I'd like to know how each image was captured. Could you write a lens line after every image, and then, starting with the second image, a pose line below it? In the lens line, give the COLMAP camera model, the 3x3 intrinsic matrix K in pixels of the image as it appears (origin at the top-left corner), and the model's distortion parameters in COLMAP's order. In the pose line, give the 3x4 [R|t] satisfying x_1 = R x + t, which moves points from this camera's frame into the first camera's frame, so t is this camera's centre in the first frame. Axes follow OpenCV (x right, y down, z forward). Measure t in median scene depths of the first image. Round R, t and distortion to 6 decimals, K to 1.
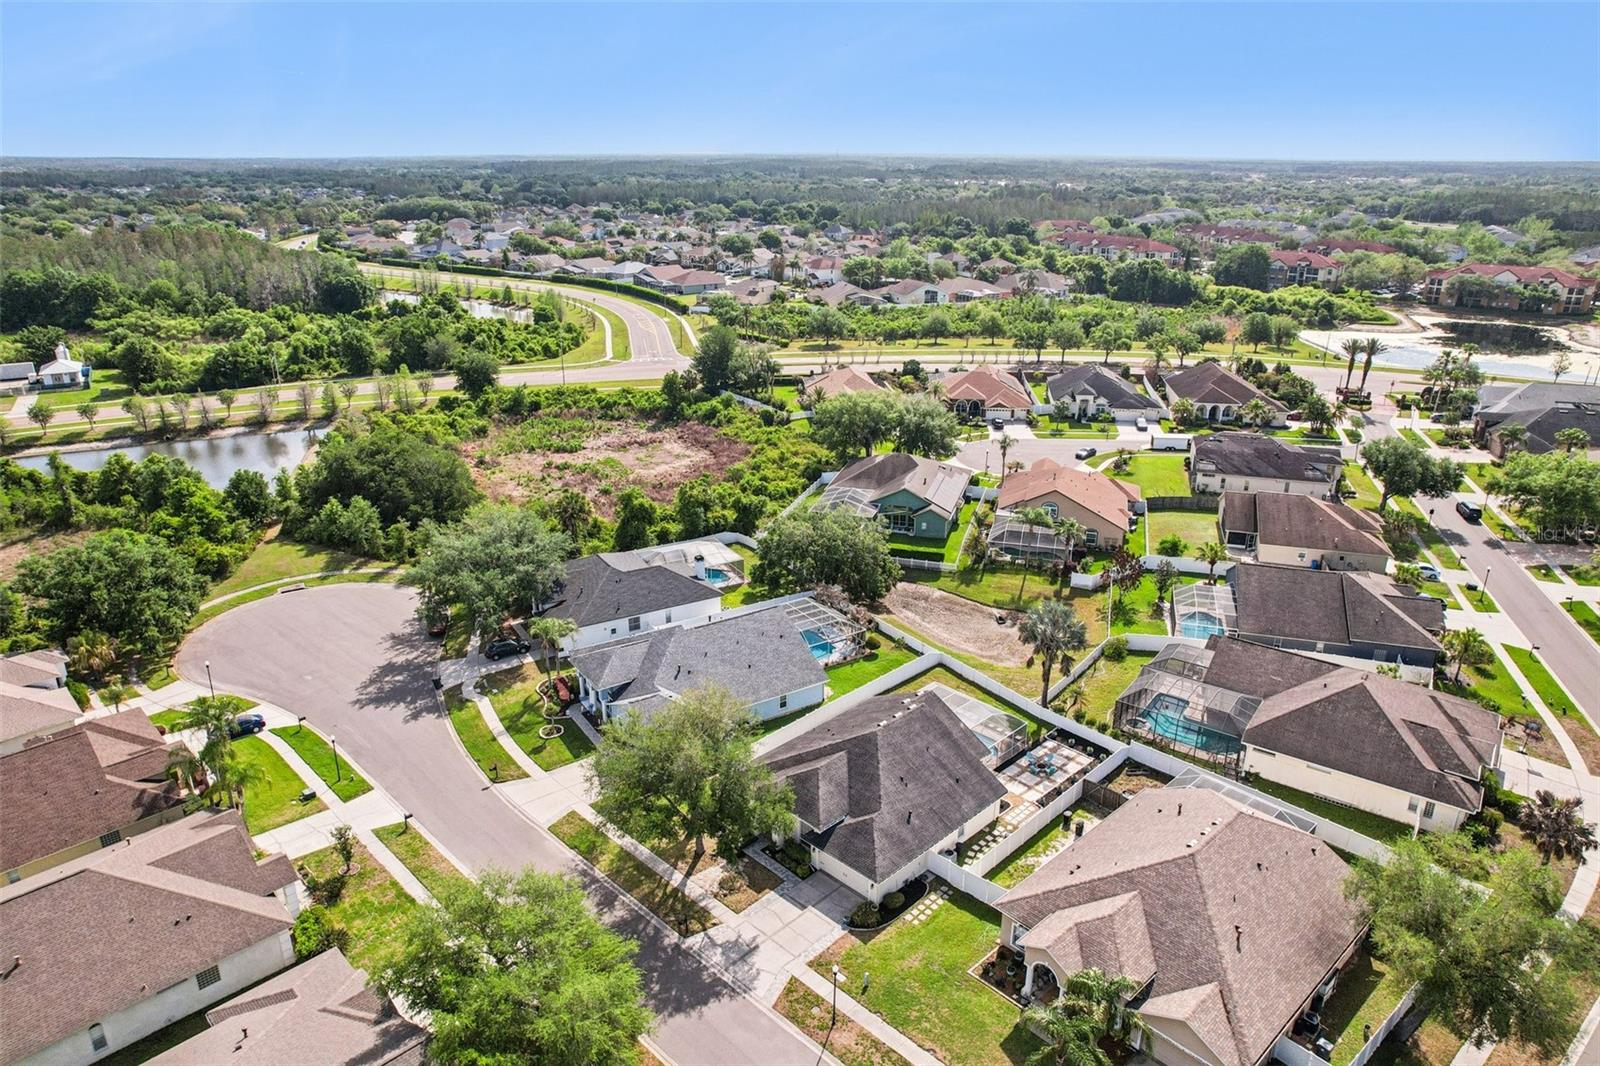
lens RADIAL K [[1030.6, 0, 800.0], [0, 1030.6, 533.0], [0, 0, 1]] dist [-0.079759, 0.067351]
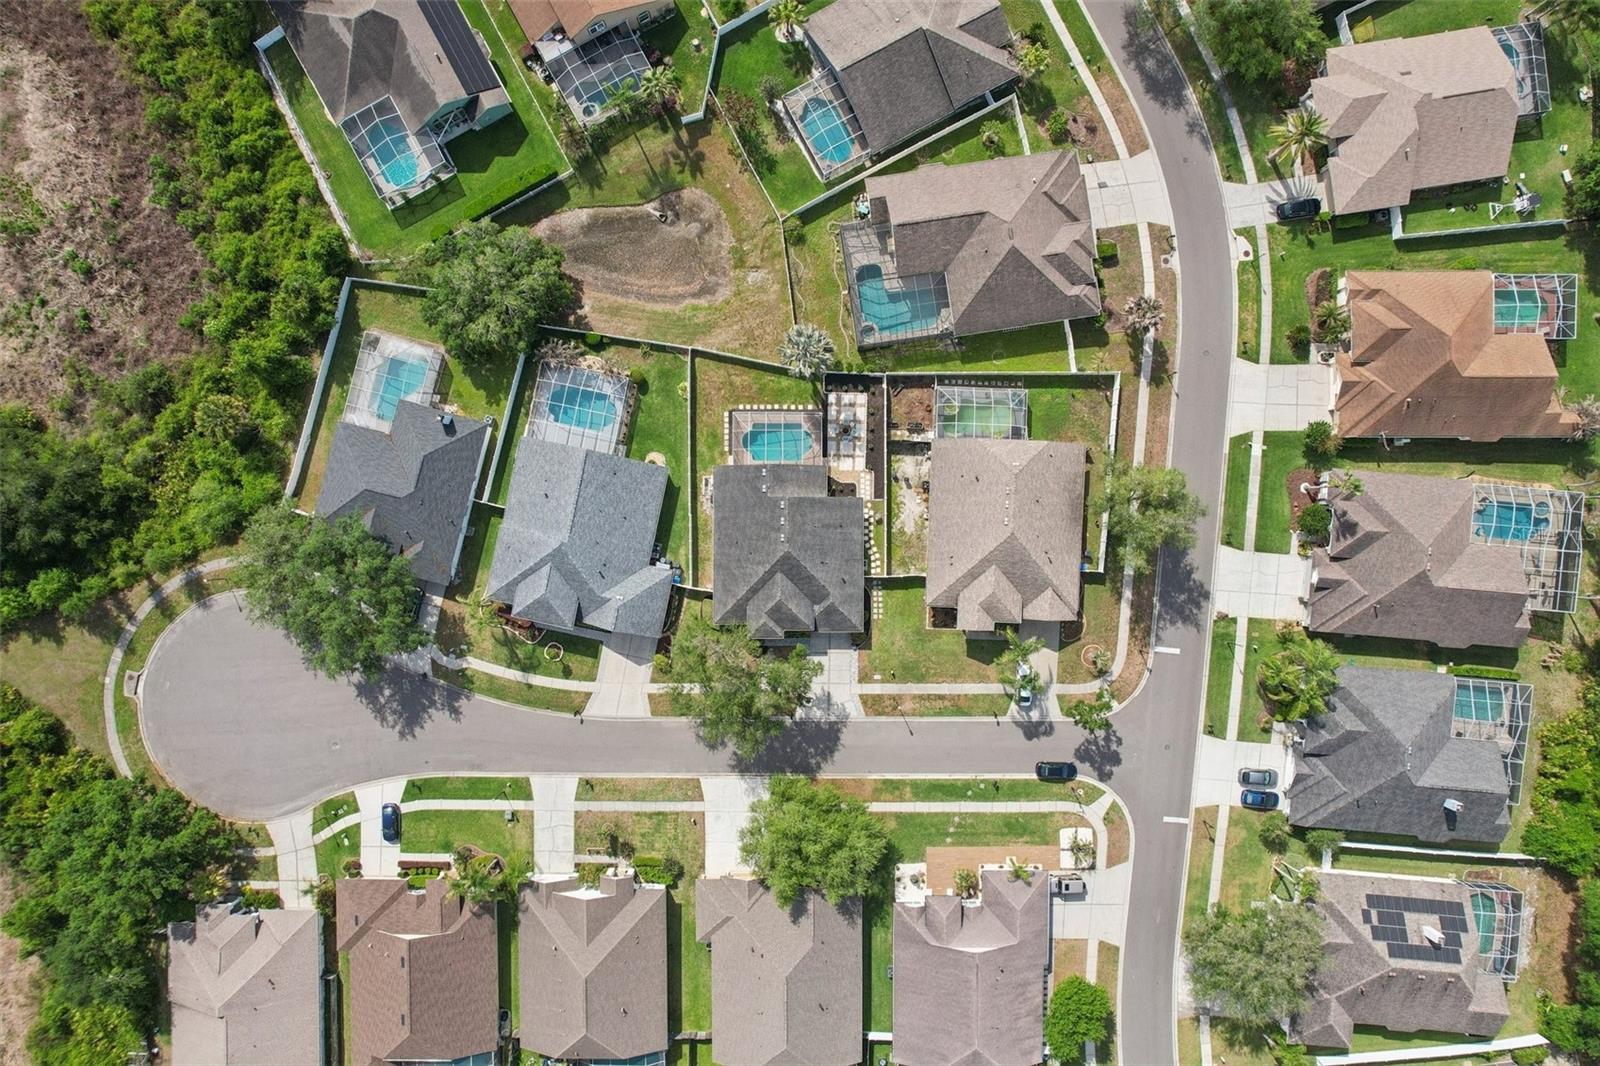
lens RADIAL K [[1030.6, 0, 800.0], [0, 1030.6, 533.0], [0, 0, 1]] dist [-0.079759, 0.067351]
pose [[0.706543, -0.707536, -0.013774, 0.100743], [0.251396, 0.232753, 0.939482, -0.947080], [-0.661511, -0.667247, 0.342321, 0.418426]]
